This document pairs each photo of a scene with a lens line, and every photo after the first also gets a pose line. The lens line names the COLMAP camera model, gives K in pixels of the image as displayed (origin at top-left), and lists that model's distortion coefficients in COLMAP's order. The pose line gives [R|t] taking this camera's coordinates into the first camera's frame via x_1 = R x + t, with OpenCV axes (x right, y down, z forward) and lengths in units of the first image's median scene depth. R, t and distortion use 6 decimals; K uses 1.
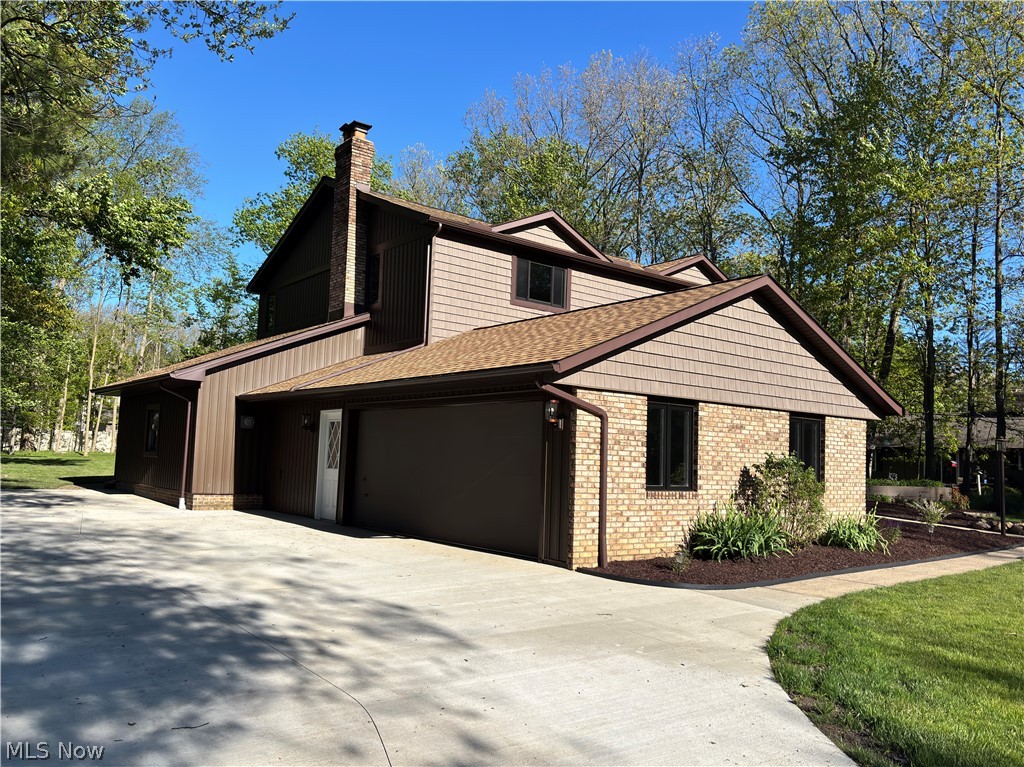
lens RADIAL K [[767.6, 0, 512.0], [0, 767.6, 383.5], [0, 0, 1]] dist [0.002062, 0.000456]
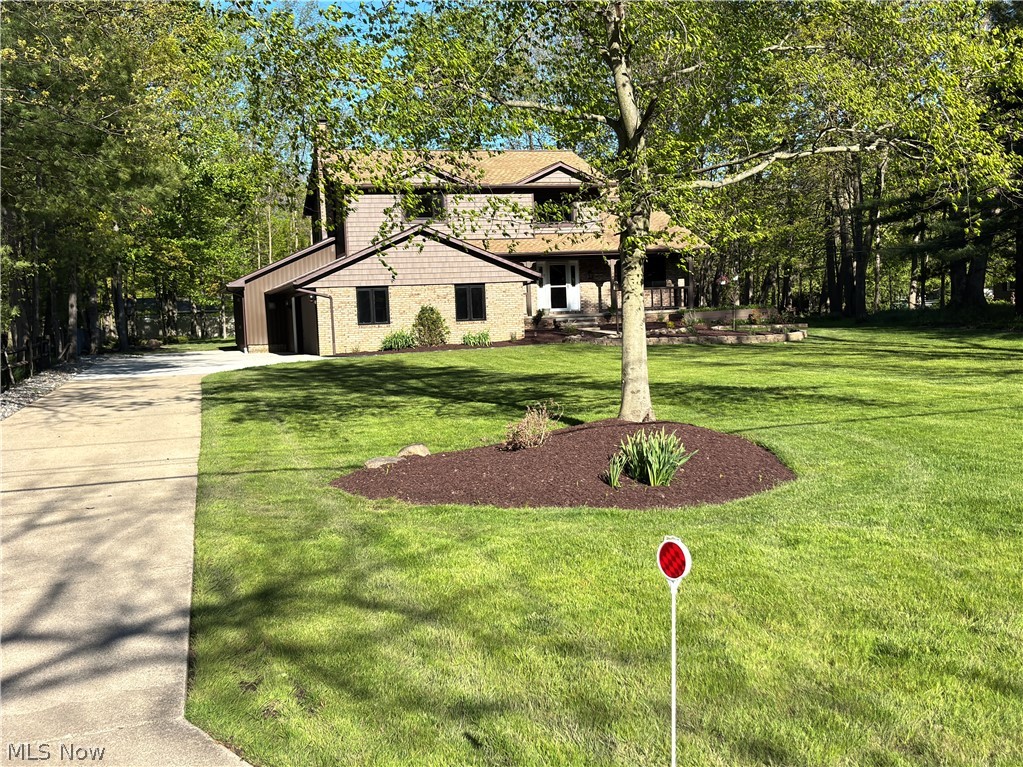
lens RADIAL K [[1191.7, 0, 511.5], [0, 1191.7, 383.5], [0, 0, 1]] dist [0.127640, -0.002546]
pose [[0.920984, -0.053987, -0.385843, 1.893064], [0.110998, 0.985668, 0.127032, -0.099487], [0.373455, -0.159822, 0.913777, -2.133965]]
